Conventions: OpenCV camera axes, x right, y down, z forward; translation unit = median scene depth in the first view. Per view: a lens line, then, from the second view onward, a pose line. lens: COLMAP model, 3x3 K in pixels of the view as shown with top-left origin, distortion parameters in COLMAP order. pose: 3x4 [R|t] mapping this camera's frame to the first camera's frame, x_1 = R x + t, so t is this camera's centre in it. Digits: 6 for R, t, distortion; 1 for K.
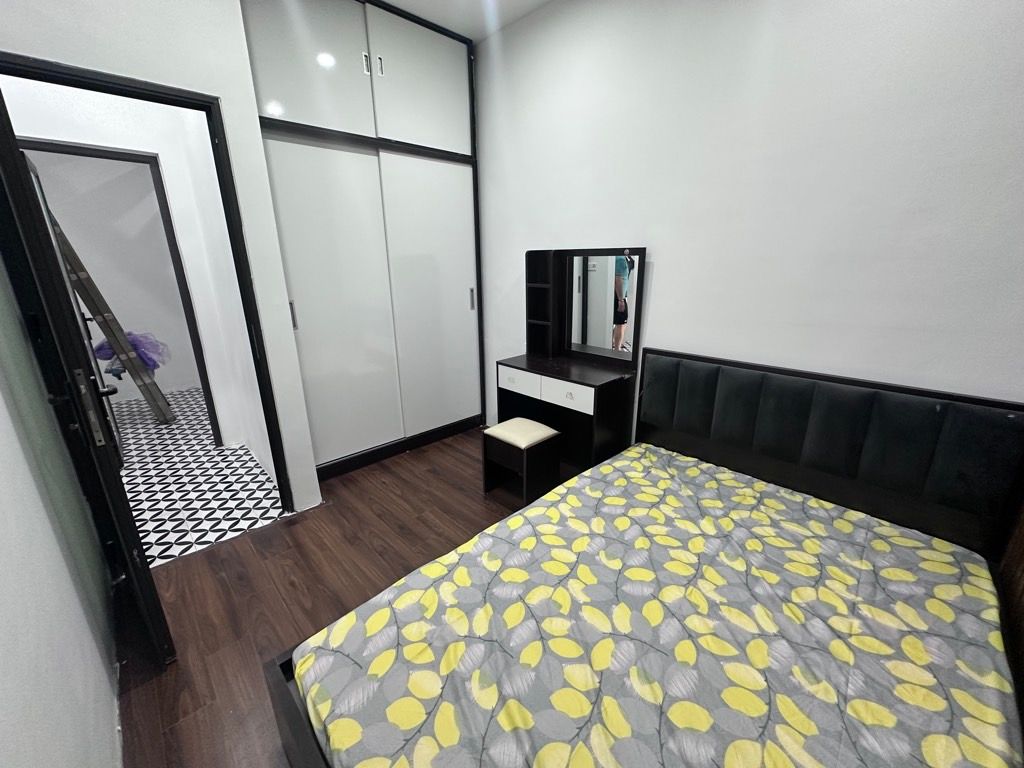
lens RADIAL K [[408.9, 0, 512.0], [0, 408.9, 384.0], [0, 0, 1]] dist [0.000557, -0.000012]
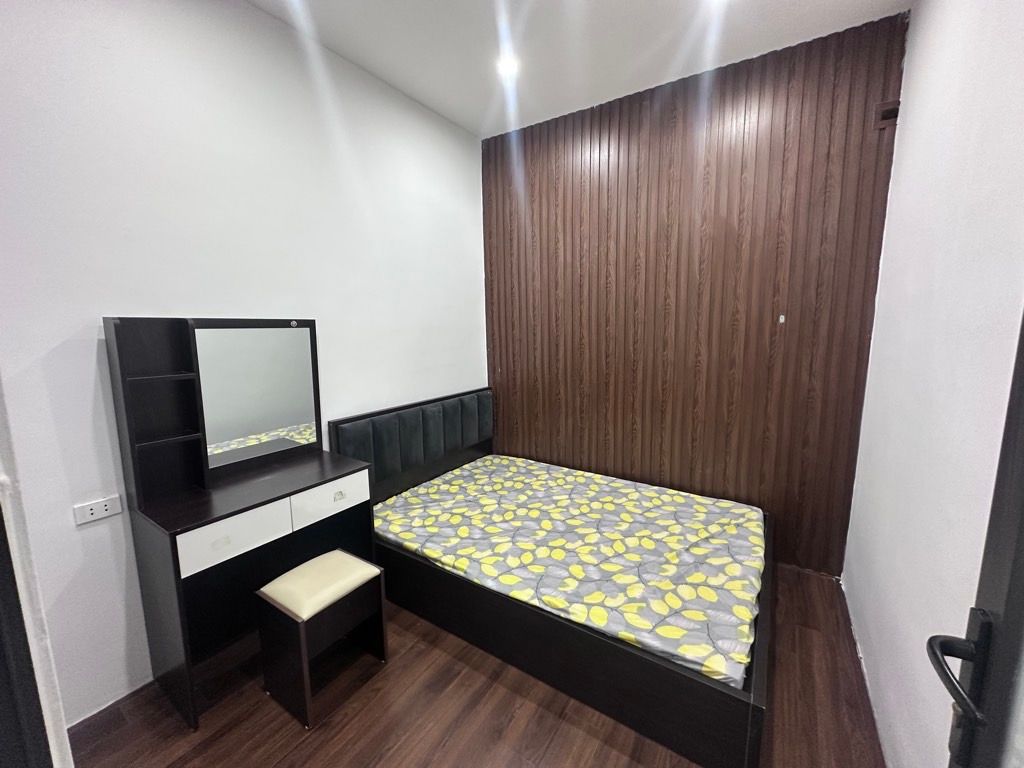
lens RADIAL K [[408.9, 0, 512.0], [0, 408.9, 384.0], [0, 0, 1]] dist [0.000557, -0.000012]
pose [[-0.214817, -0.128600, 0.968151, -1.174549], [0.290180, 0.938123, 0.188997, -0.397206], [-0.932550, 0.321538, -0.164208, 1.289477]]
